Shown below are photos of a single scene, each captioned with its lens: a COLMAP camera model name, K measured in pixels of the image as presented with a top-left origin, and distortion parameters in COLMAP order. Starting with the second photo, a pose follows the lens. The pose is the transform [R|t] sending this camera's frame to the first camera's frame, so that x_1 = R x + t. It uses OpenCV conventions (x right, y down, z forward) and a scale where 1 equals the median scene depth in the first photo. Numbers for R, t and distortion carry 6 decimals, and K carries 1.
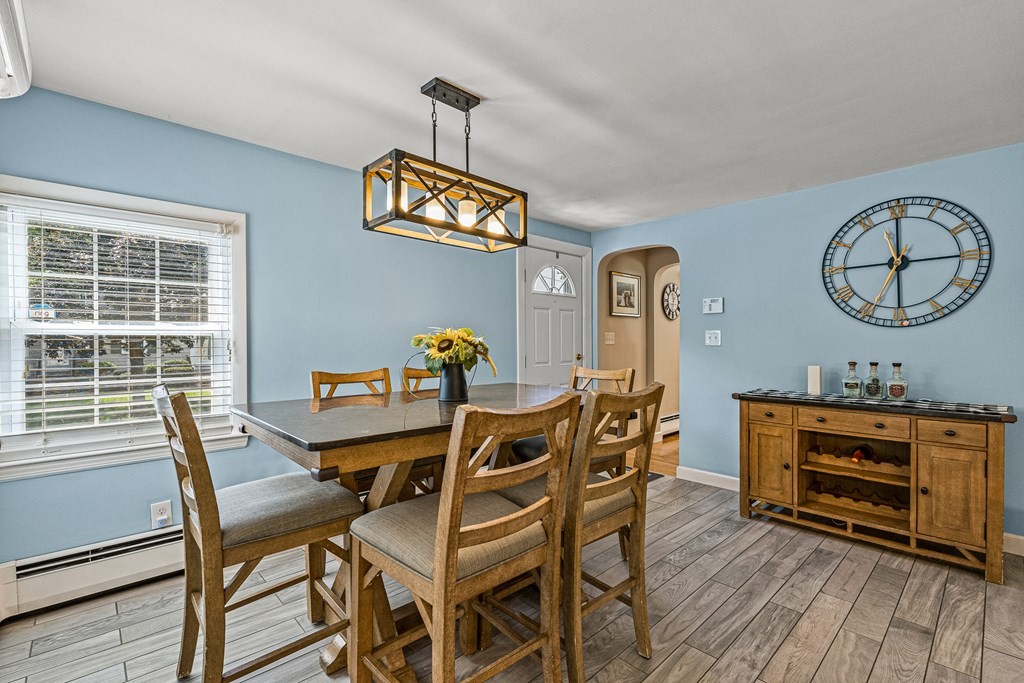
lens RADIAL K [[457.7, 0, 511.0], [0, 457.7, 338.7], [0, 0, 1]] dist [-0.000436, -0.000290]
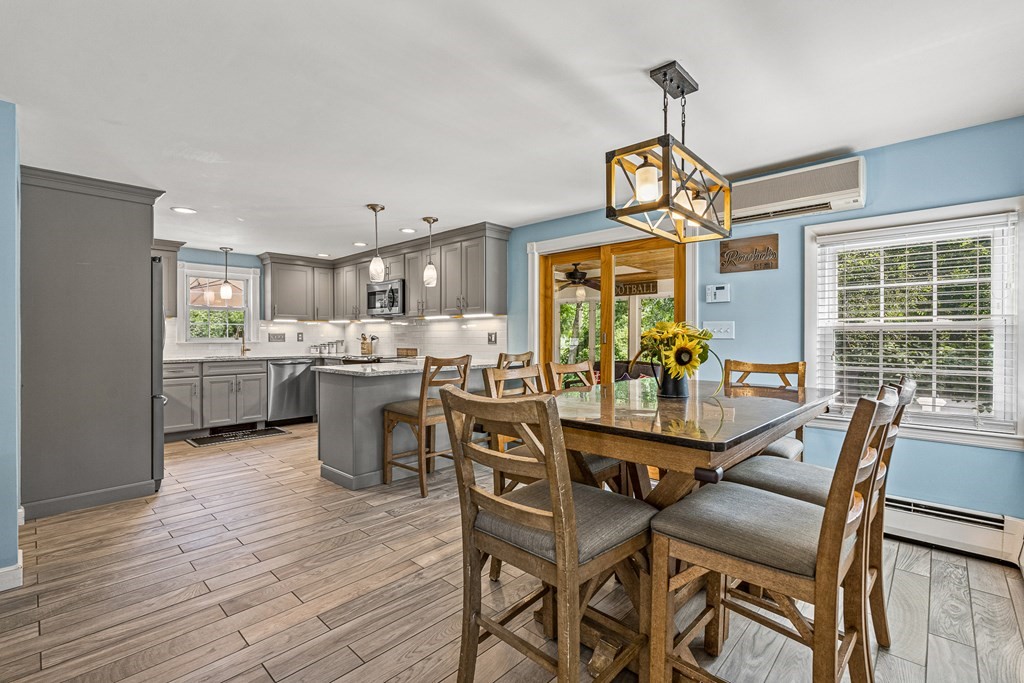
lens RADIAL K [[457.7, 0, 512.3], [0, 457.7, 338.2], [0, 0, 1]] dist [-0.000436, -0.000290]
pose [[-0.998531, 0.002929, -0.054111, 0.279781], [0.002687, 0.999986, 0.004535, 0.002438], [0.054123, 0.004383, -0.998525, 2.064985]]
